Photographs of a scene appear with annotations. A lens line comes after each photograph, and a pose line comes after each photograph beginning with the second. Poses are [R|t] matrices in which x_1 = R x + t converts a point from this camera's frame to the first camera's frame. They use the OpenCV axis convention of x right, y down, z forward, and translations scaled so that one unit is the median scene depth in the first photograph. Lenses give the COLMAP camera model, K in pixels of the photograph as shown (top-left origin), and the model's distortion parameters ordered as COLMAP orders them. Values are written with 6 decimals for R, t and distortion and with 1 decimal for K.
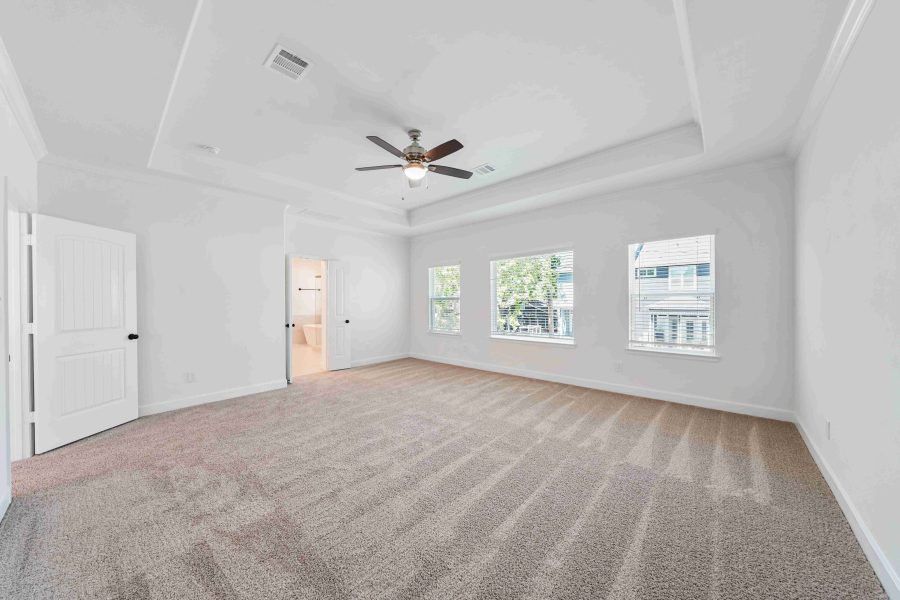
lens RADIAL K [[309.2, 0, 446.4], [0, 309.2, 300.4], [0, 0, 1]] dist [-0.000559, -0.000134]
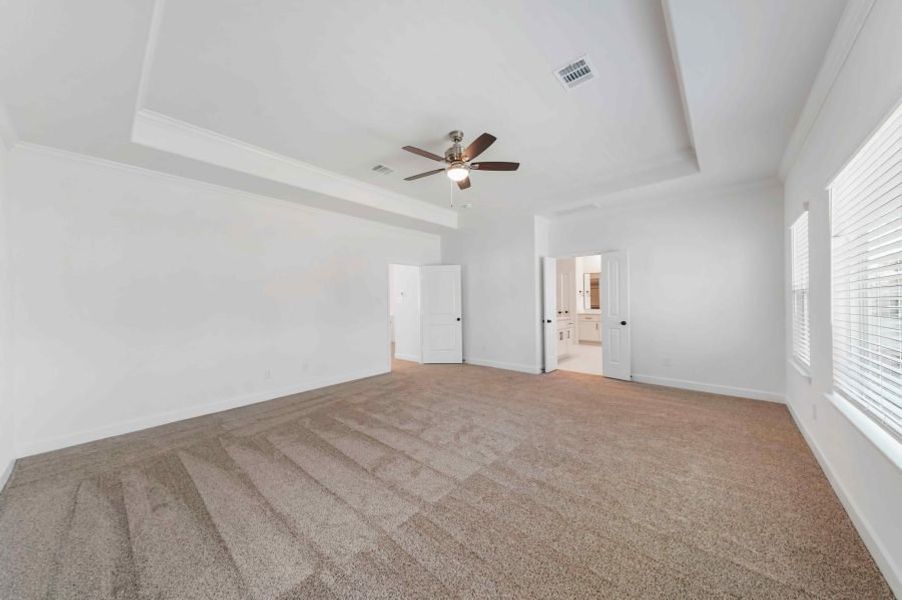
lens RADIAL K [[309.9, 0, 447.4], [0, 309.9, 300.4], [0, 0, 1]] dist [-0.000559, -0.000134]
pose [[0.005605, -0.004187, -0.999976, 0.901207], [0.010621, 0.999935, -0.004127, 0.011611], [0.999928, -0.010597, 0.005649, 0.972002]]
